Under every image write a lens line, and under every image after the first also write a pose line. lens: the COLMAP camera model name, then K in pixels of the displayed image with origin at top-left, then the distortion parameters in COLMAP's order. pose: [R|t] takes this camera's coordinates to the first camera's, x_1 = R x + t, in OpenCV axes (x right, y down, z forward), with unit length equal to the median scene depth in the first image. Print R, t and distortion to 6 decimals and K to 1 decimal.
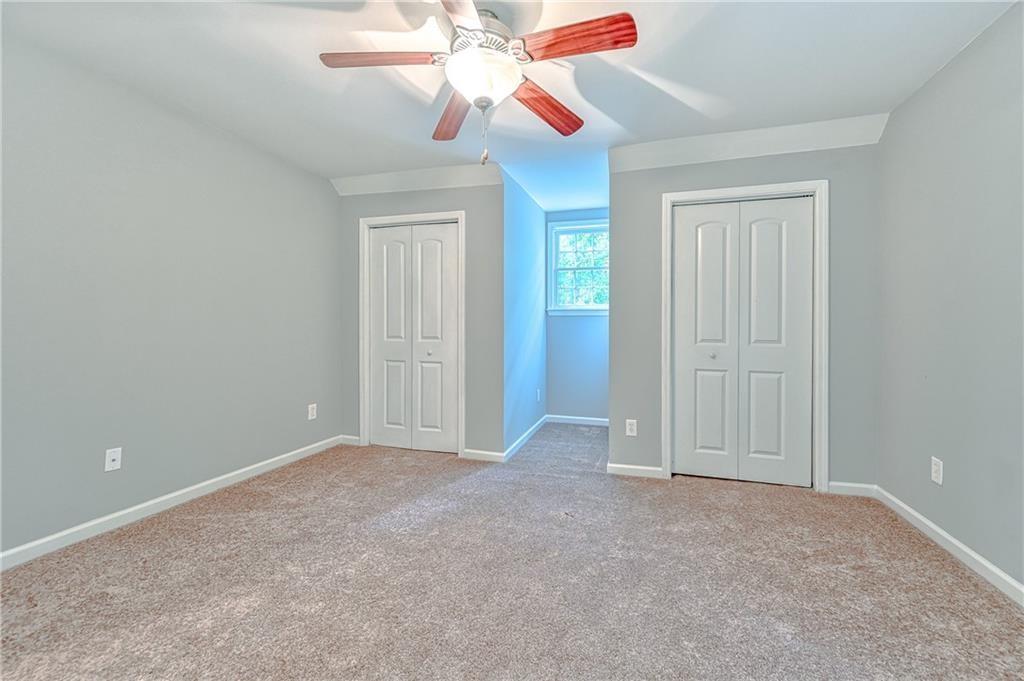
lens RADIAL K [[406.8, 0, 512.3], [0, 406.8, 323.1], [0, 0, 1]] dist [0.000590, 0.000043]
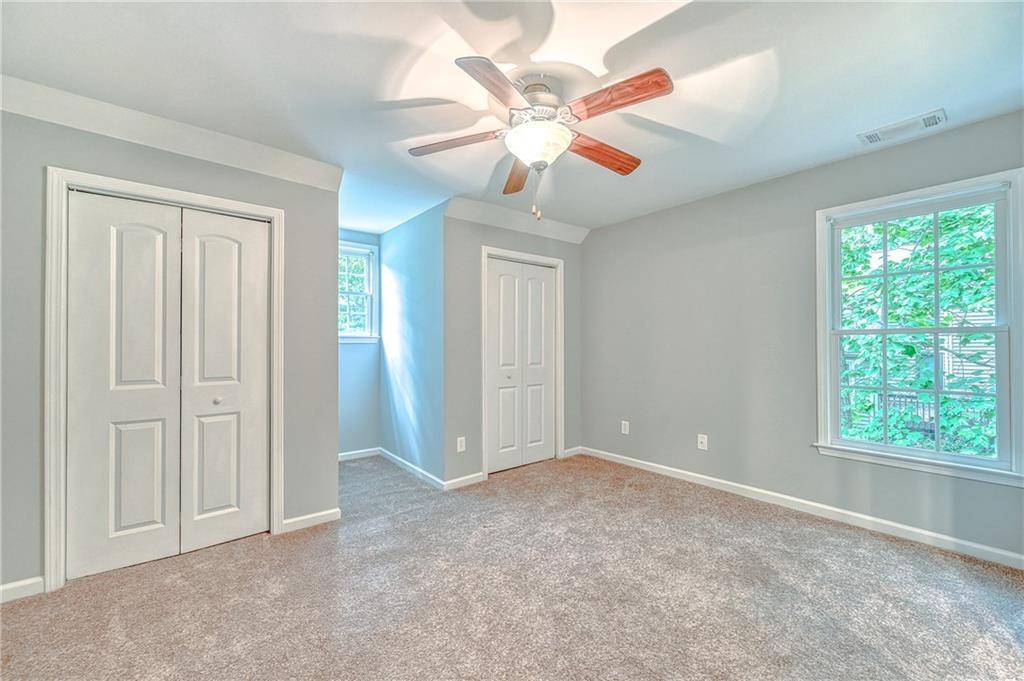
lens RADIAL K [[412.2, 0, 512.0], [0, 412.2, 340.5], [0, 0, 1]] dist [0.000079, 0.000139]
pose [[0.563549, 0.002892, 0.826077, -0.605104], [0.005368, 0.999960, -0.007163, -0.025637], [-0.826065, 0.008472, 0.563511, 0.238362]]
